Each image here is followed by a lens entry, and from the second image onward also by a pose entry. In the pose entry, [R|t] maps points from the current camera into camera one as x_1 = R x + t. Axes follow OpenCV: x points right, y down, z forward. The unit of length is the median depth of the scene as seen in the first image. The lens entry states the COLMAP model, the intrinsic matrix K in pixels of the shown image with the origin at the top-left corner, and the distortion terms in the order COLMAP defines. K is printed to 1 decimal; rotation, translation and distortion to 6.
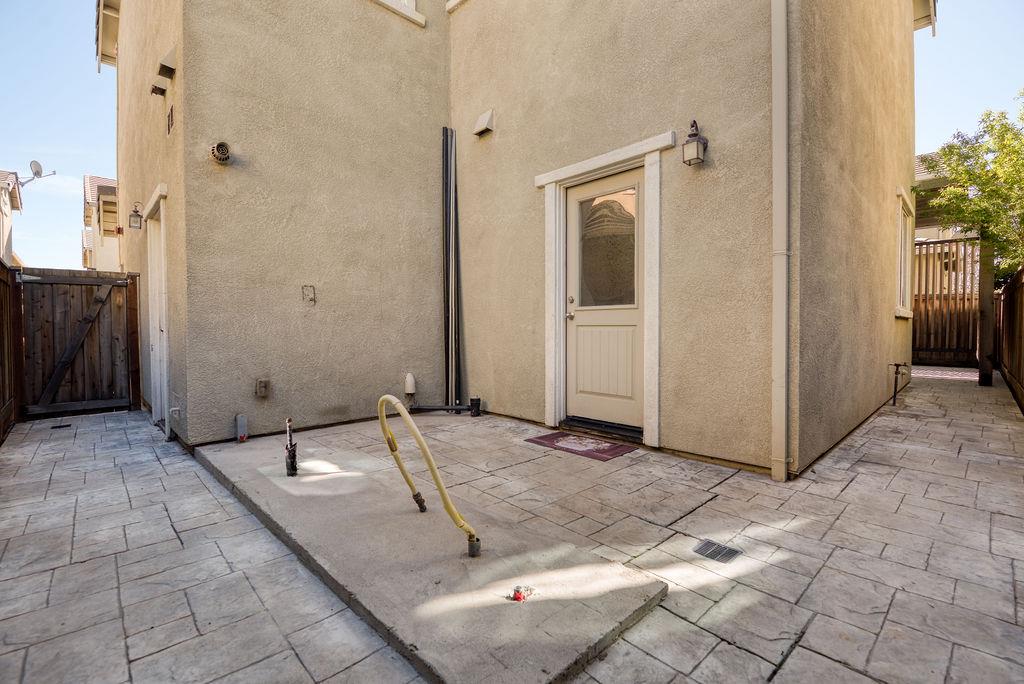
lens RADIAL K [[453.9, 0, 512.0], [0, 453.9, 342.0], [0, 0, 1]] dist [-0.016959, -0.000560]
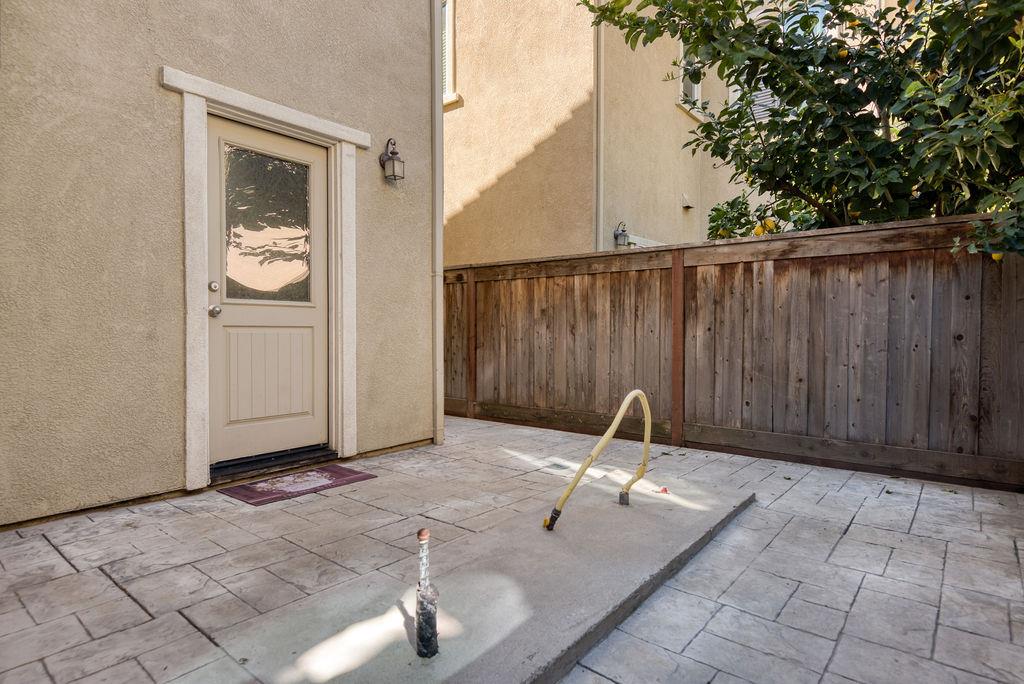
lens RADIAL K [[551.8, 0, 512.0], [0, 551.8, 342.0], [0, 0, 1]] dist [0.000393, 0.012962]
pose [[-0.124028, -0.017860, 0.992118, -1.134512], [0.029781, 0.999321, 0.021713, -0.027311], [-0.991832, 0.032239, -0.123412, 1.059175]]
